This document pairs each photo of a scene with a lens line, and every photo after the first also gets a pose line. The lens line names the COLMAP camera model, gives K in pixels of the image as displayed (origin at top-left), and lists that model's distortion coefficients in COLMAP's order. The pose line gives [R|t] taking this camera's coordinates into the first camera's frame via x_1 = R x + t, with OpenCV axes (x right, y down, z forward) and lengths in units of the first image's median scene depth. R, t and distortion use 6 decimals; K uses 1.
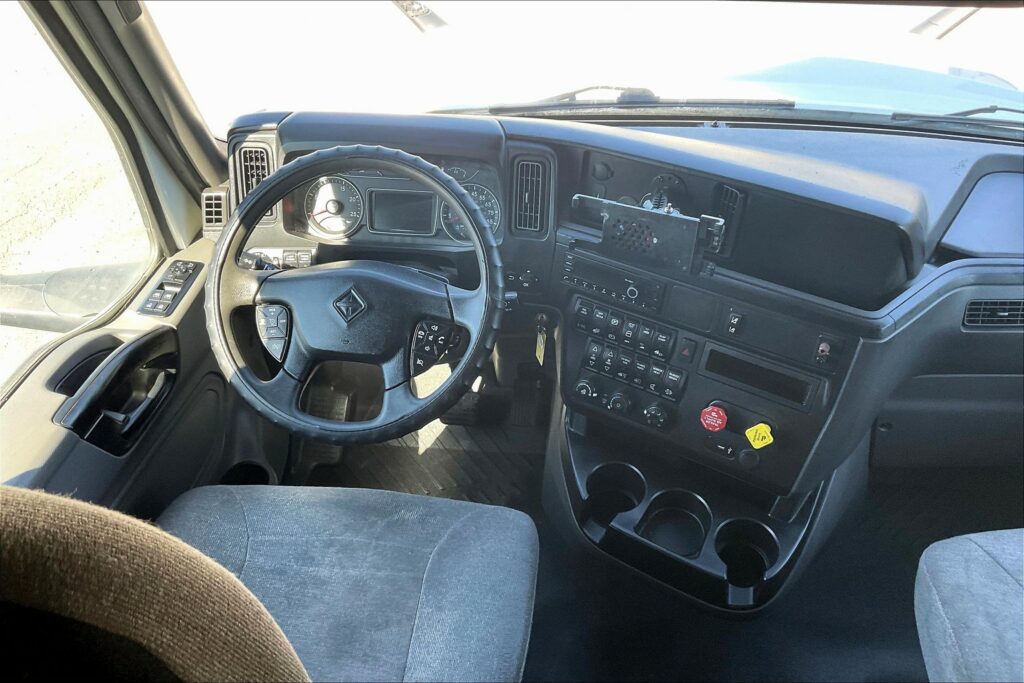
lens RADIAL K [[819.0, 0, 499.0], [0, 819.0, 342.6], [0, 0, 1]] dist [0.087277, -0.160199]
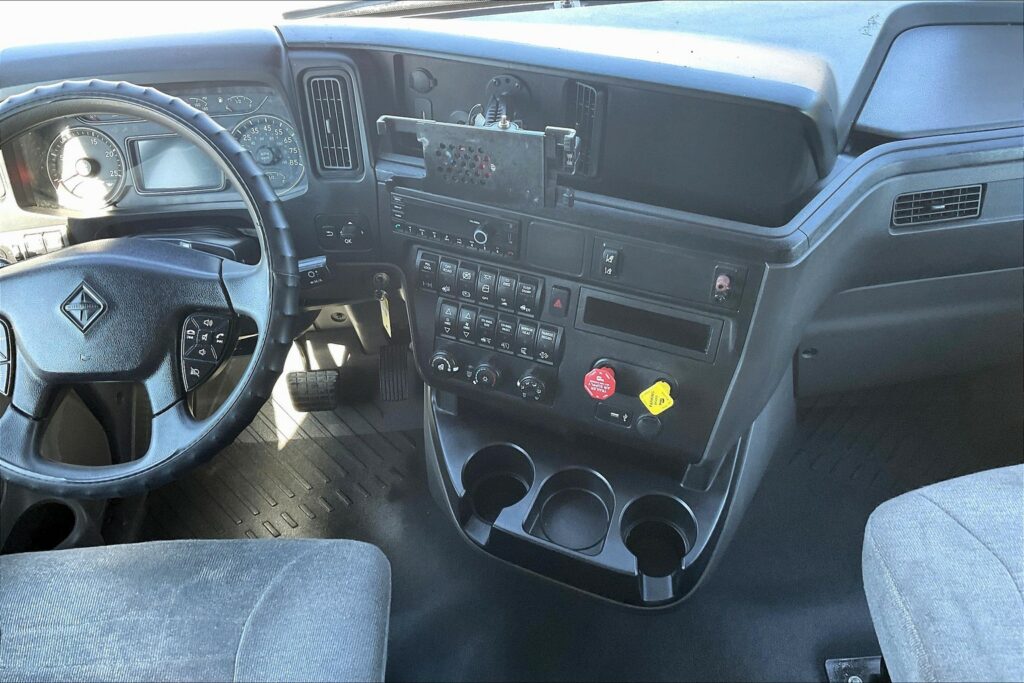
lens RADIAL K [[819.0, 0, 499.0], [0, 819.0, 342.6], [0, 0, 1]] dist [0.087277, -0.160199]
pose [[0.988602, -0.133757, 0.069101, 0.114874], [0.126547, 0.986918, 0.099894, -0.038159], [-0.081558, -0.090011, 0.992596, 0.225267]]
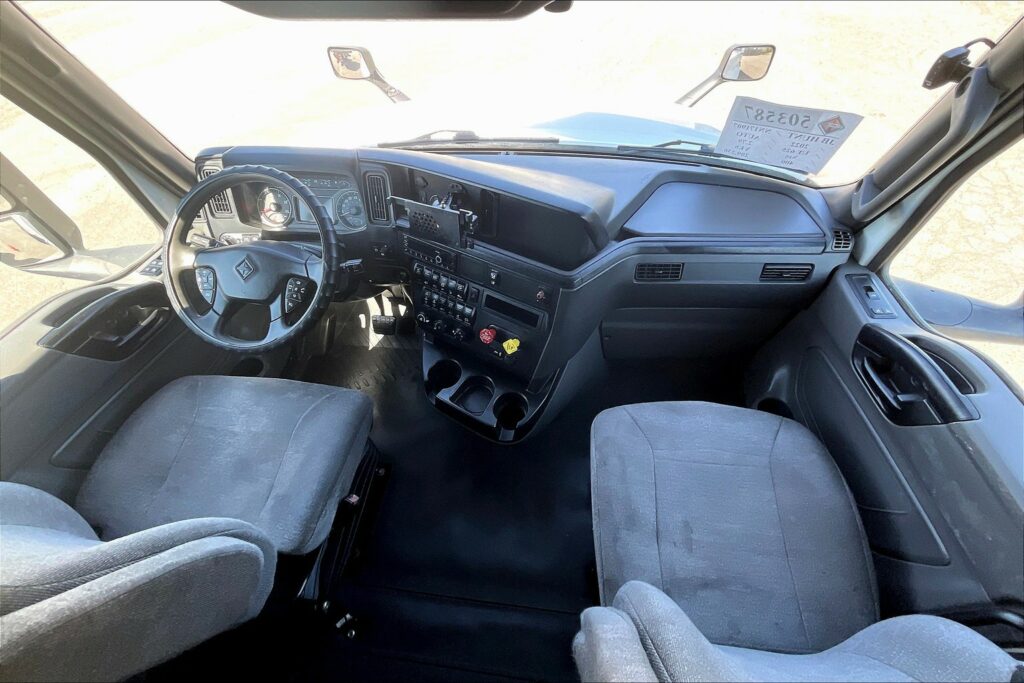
lens RADIAL K [[402.7, 0, 512.0], [0, 402.7, 341.5], [0, 0, 1]] dist [-0.007555, 0.000024]
pose [[0.999969, -0.003237, -0.007135, 0.318194], [0.004256, 0.989008, 0.147800, -0.017203], [0.006578, -0.147826, 0.988992, 0.189610]]
